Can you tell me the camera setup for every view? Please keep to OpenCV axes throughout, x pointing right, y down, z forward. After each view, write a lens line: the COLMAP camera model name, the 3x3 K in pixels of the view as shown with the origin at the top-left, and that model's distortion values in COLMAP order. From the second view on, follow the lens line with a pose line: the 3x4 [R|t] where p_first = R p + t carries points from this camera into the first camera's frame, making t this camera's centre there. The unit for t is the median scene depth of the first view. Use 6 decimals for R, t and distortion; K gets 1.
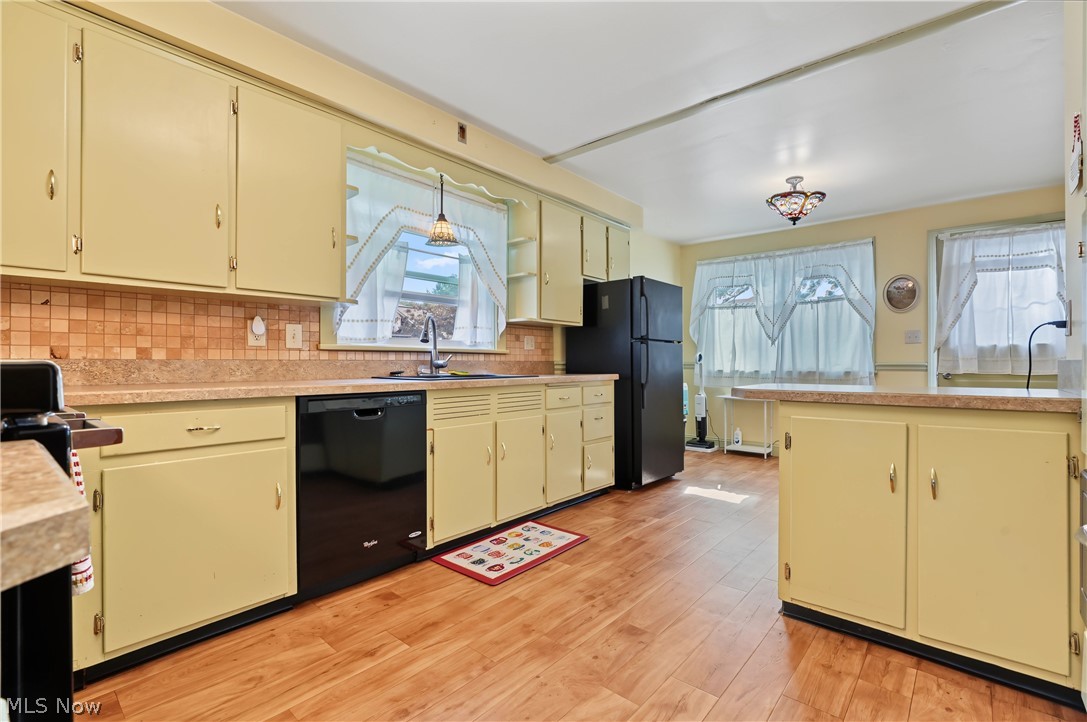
lens RADIAL K [[496.1, 0, 543.5], [0, 496.1, 365.2], [0, 0, 1]] dist [-0.005885, 0.000254]
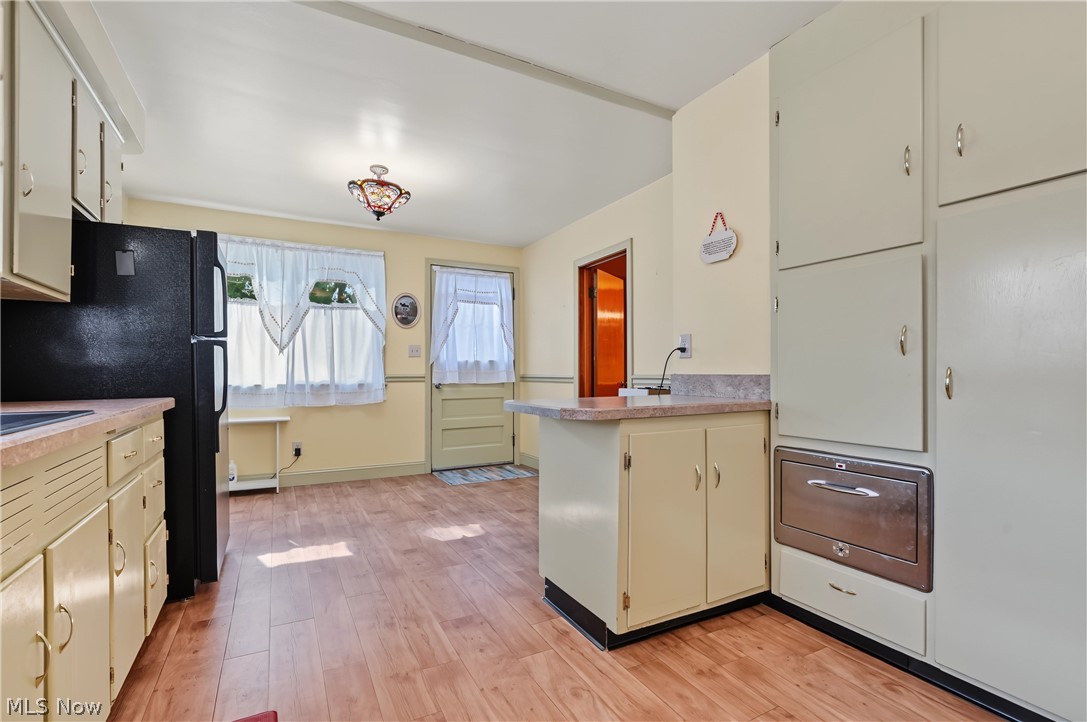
lens RADIAL K [[496.1, 0, 544.8], [0, 496.1, 371.7], [0, 0, 1]] dist [-0.005885, 0.000254]
pose [[0.346771, 0.002291, 0.937947, -0.201128], [0.004492, 0.999981, -0.004103, -0.006172], [-0.937939, 0.005636, 0.346754, 0.371931]]
